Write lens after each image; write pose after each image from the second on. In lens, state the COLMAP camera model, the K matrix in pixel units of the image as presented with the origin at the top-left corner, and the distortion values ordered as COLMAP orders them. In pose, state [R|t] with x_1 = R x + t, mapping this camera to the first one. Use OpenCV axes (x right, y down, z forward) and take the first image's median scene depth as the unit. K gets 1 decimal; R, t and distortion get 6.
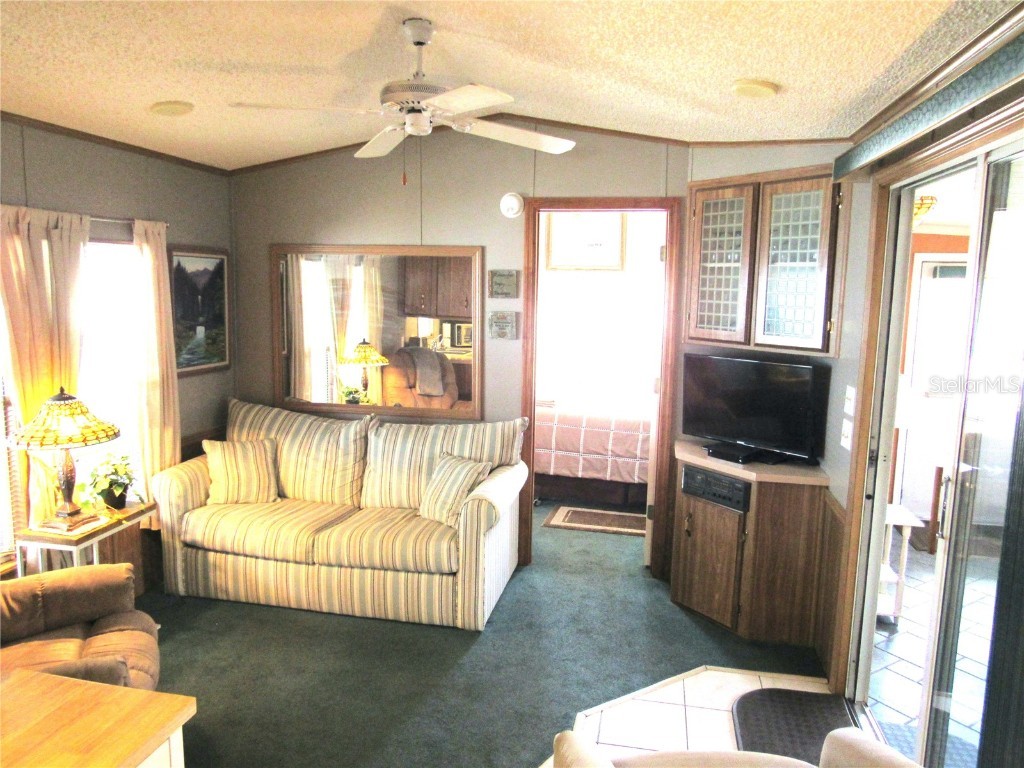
lens RADIAL K [[730.2, 0, 512.0], [0, 730.2, 384.0], [0, 0, 1]] dist [-0.030942, 0.006304]
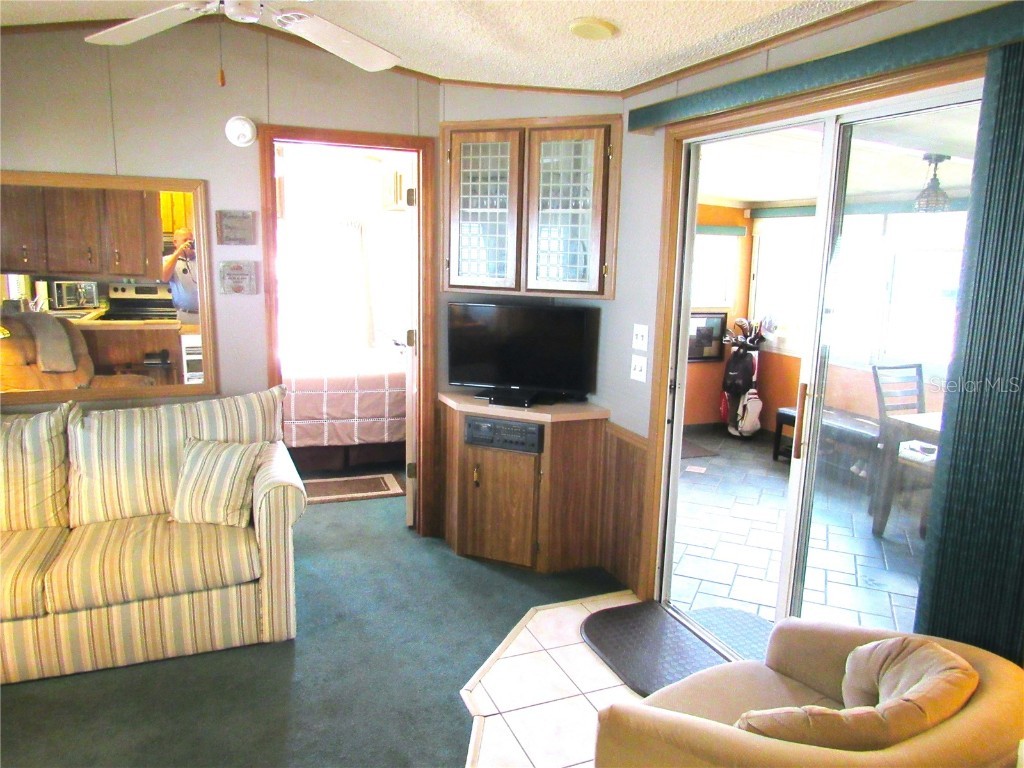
lens RADIAL K [[730.2, 0, 512.0], [0, 730.2, 384.0], [0, 0, 1]] dist [-0.030942, 0.006304]
pose [[0.830826, -0.099647, 0.547539, -0.247986], [0.065601, 0.994516, 0.081451, -0.007885], [-0.552652, -0.031752, 0.832807, 0.151475]]
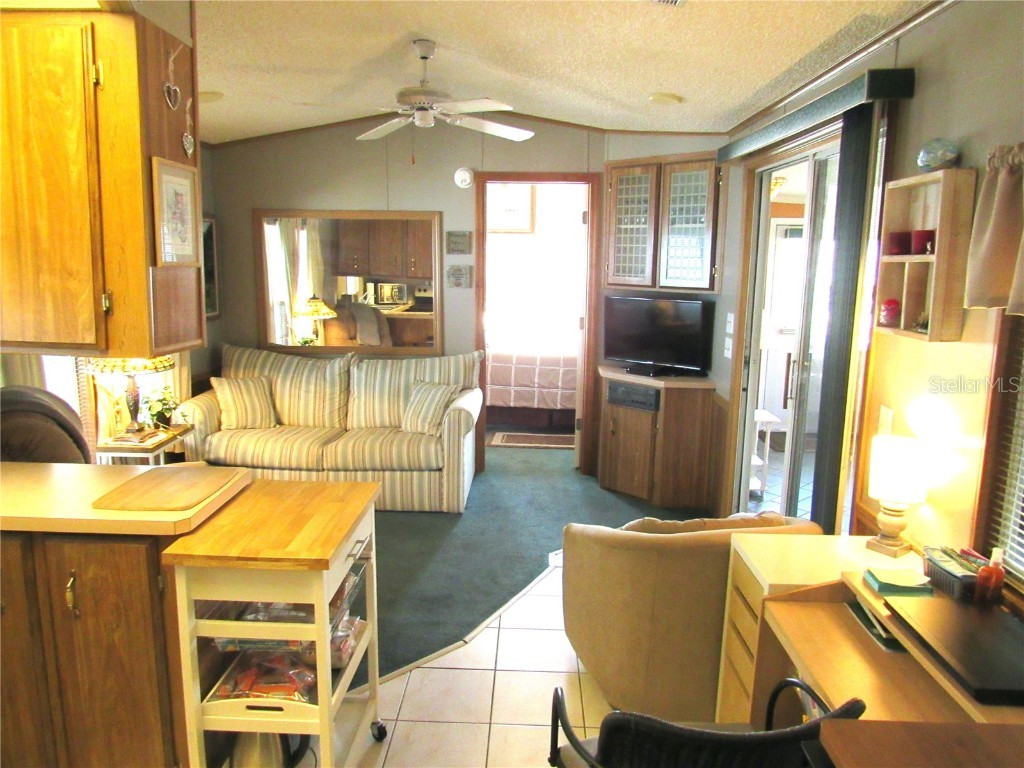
lens RADIAL K [[730.2, 0, 512.0], [0, 730.2, 384.0], [0, 0, 1]] dist [-0.030942, 0.006304]
pose [[0.986000, -0.035632, 0.162891, -0.147476], [0.028124, 0.998443, 0.048168, 0.048681], [-0.164354, -0.042913, 0.985468, -0.259432]]
